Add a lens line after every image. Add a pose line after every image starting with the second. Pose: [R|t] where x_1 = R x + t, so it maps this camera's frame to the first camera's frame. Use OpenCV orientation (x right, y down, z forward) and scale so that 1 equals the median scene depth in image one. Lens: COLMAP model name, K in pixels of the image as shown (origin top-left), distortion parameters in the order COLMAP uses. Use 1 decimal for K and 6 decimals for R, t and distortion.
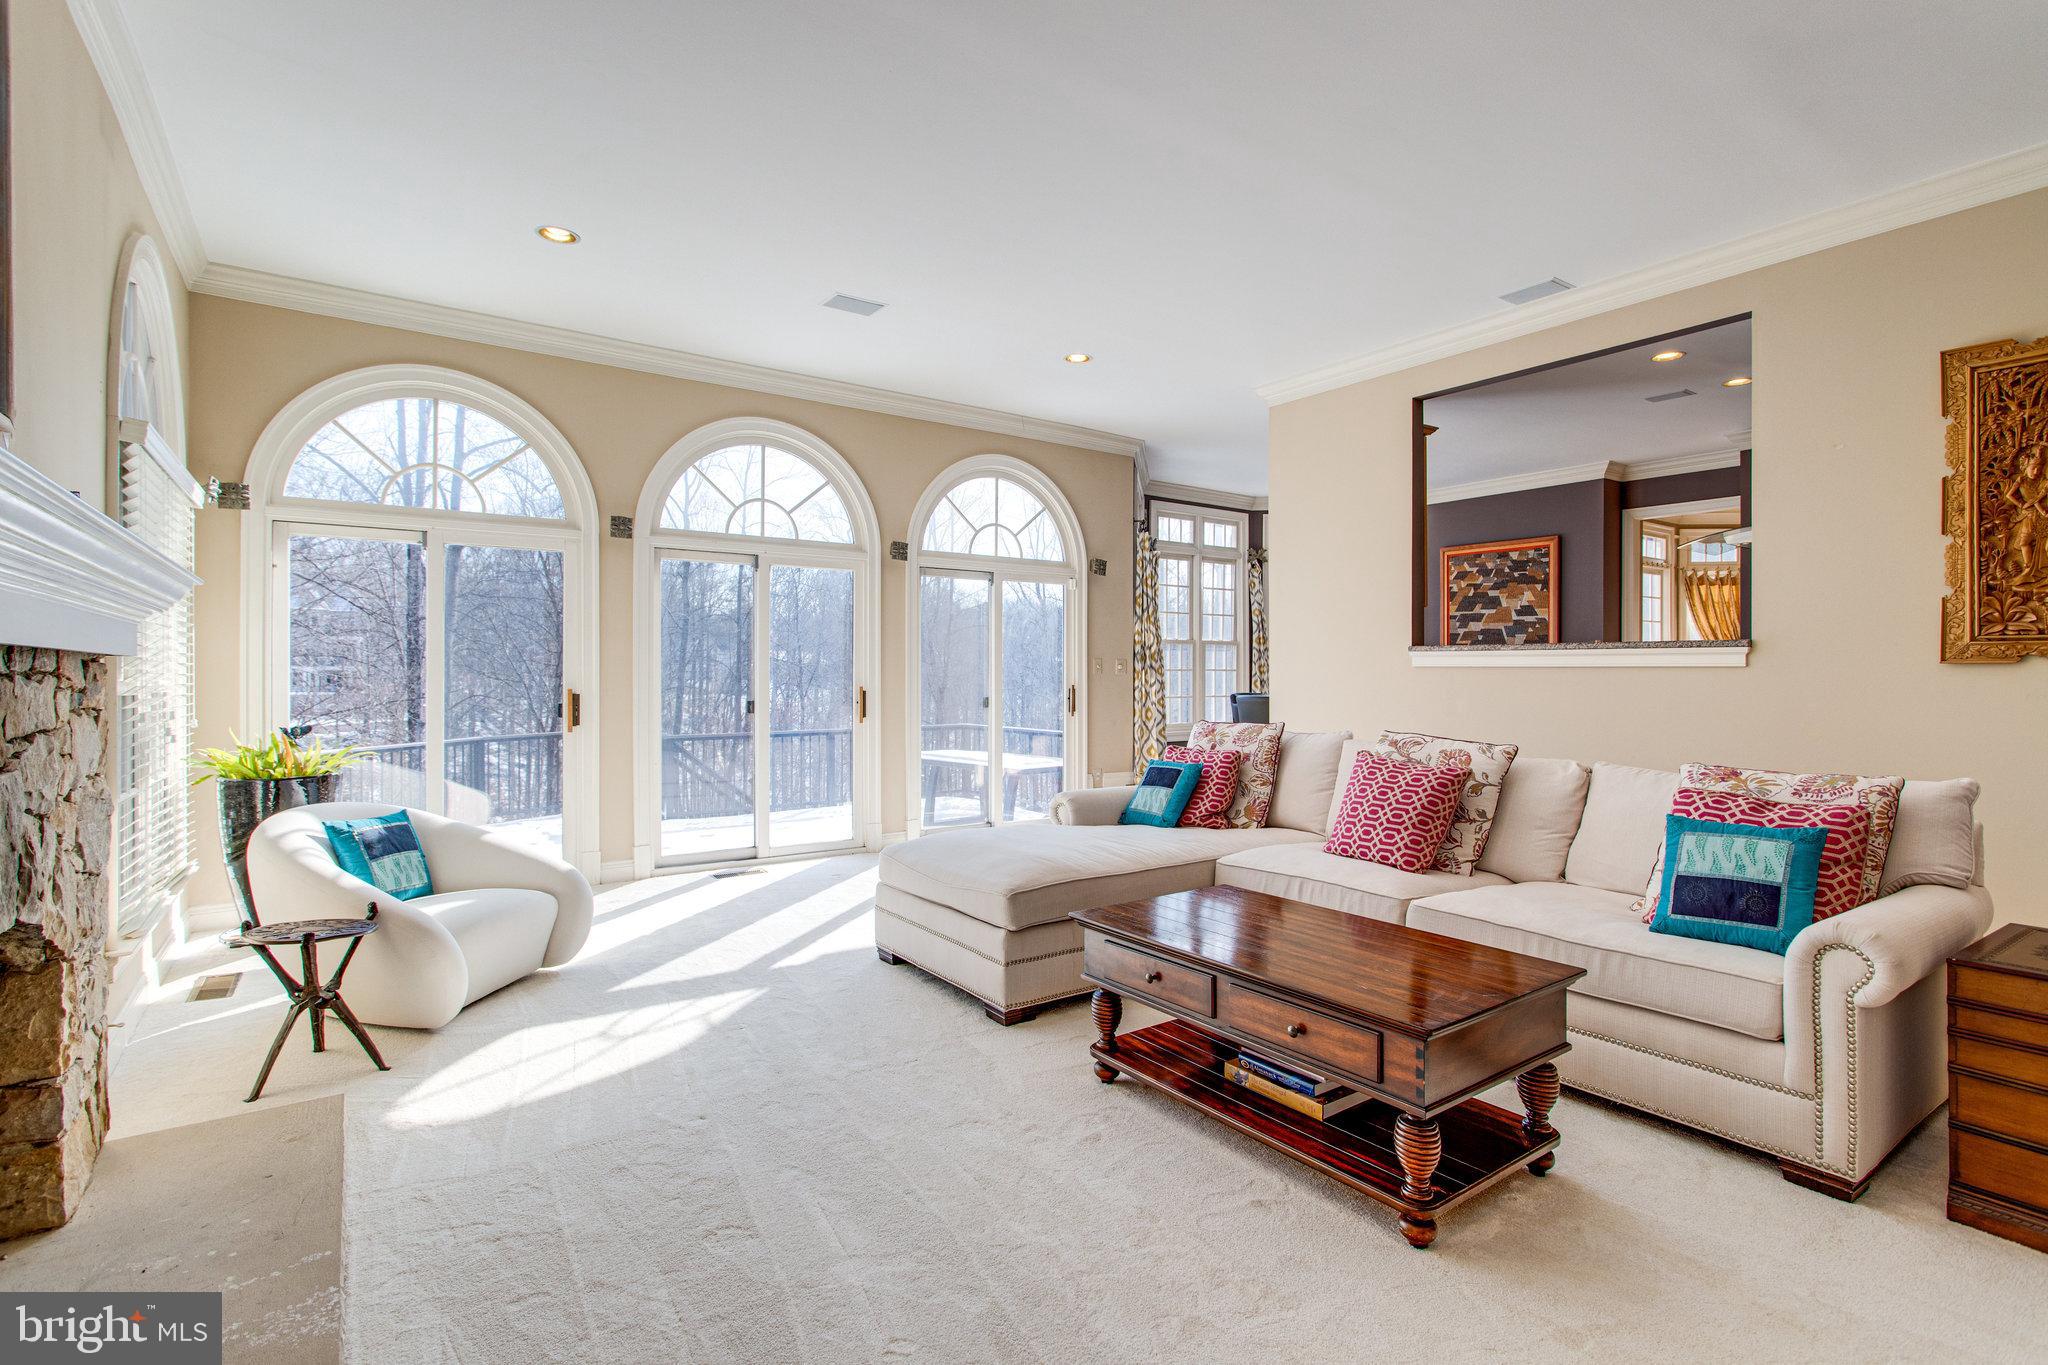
lens RADIAL K [[985.1, 0, 1014.6], [0, 985.1, 673.3], [0, 0, 1]] dist [0.005301, 0.000760]
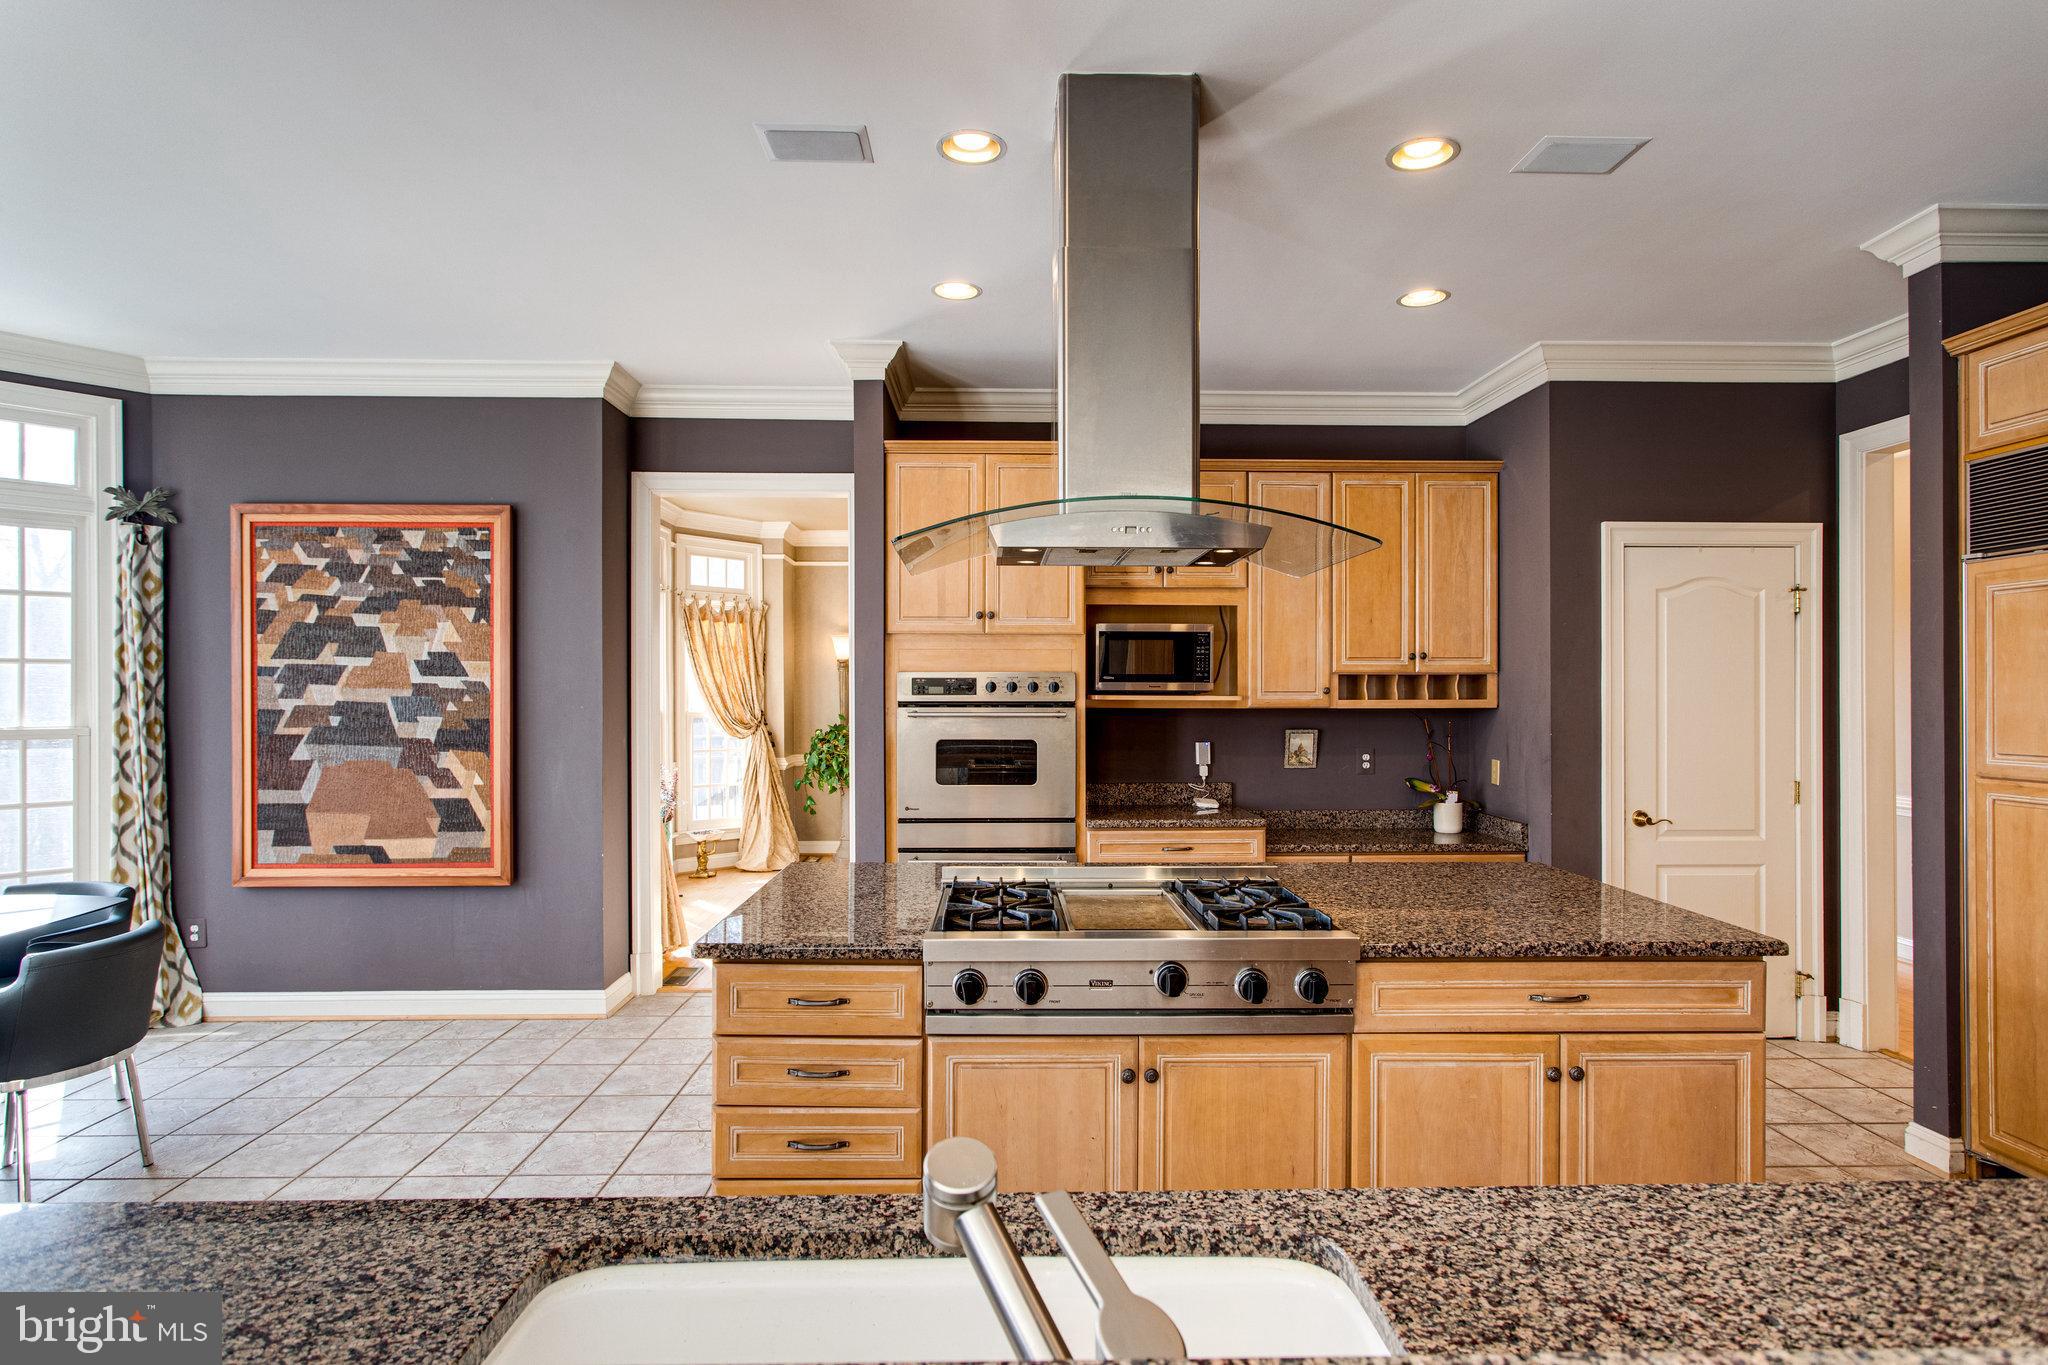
lens RADIAL K [[1084.4, 0, 1036.4], [0, 1084.4, 691.5], [0, 0, 1]] dist [-0.000379, 0.000231]
pose [[0.555067, -0.003566, 0.831798, 0.251649], [0.004402, 0.999989, 0.001349, -0.049263], [-0.831794, 0.002913, 0.555076, 0.488078]]
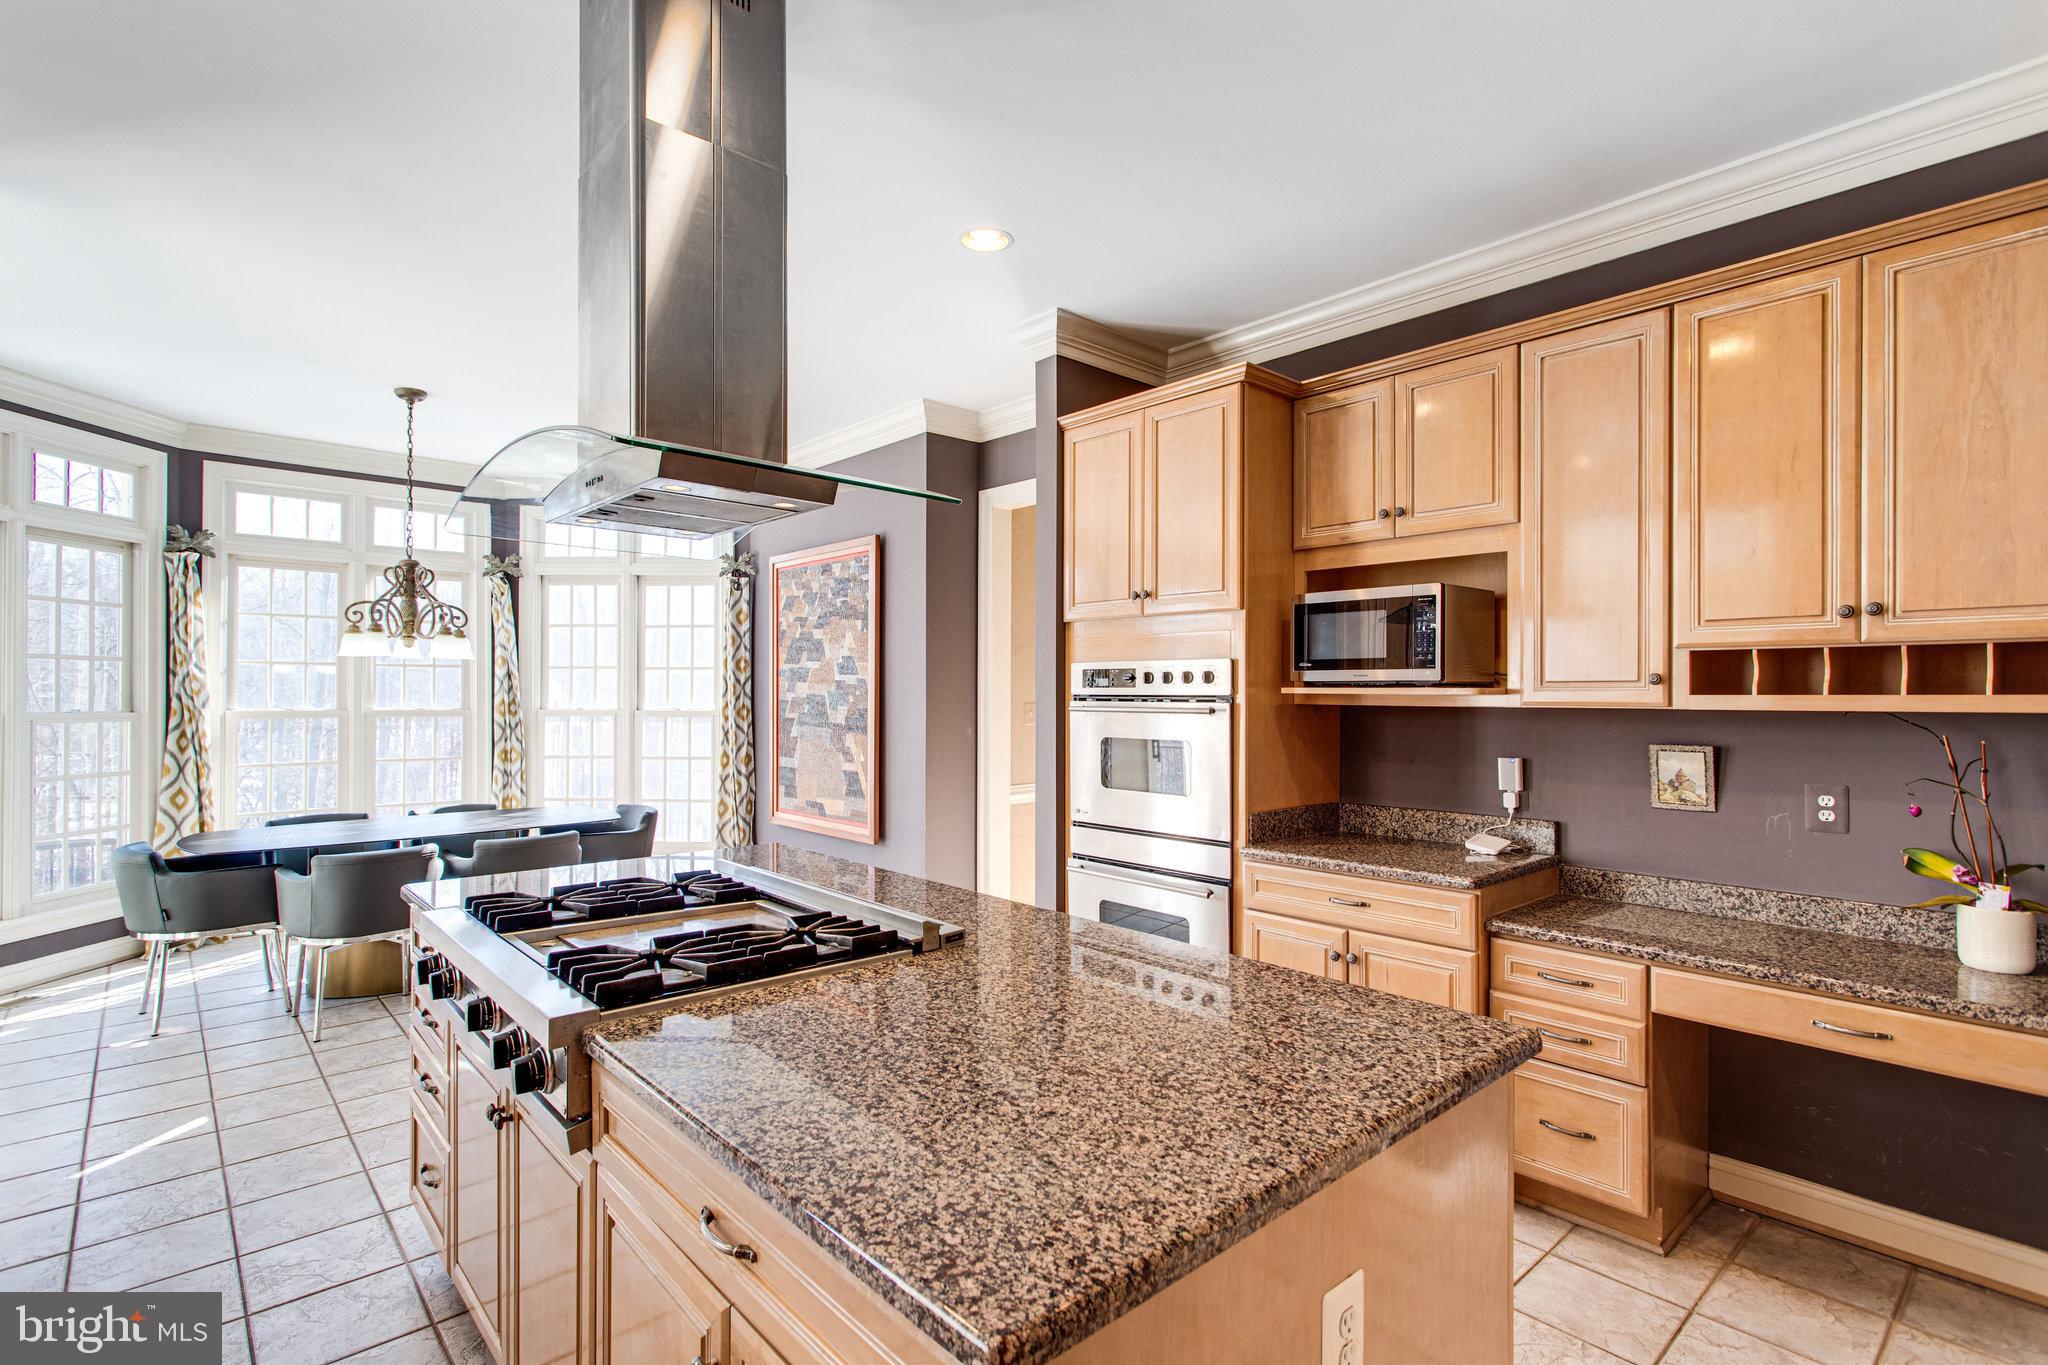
lens RADIAL K [[985.1, 0, 1020.1], [0, 985.1, 691.7], [0, 0, 1]] dist [0.005301, 0.000760]
pose [[0.993893, 0.001487, 0.110342, 0.543430], [-0.000686, 0.999973, -0.007305, -0.042872], [-0.110350, 0.007184, 0.993867, 0.406470]]
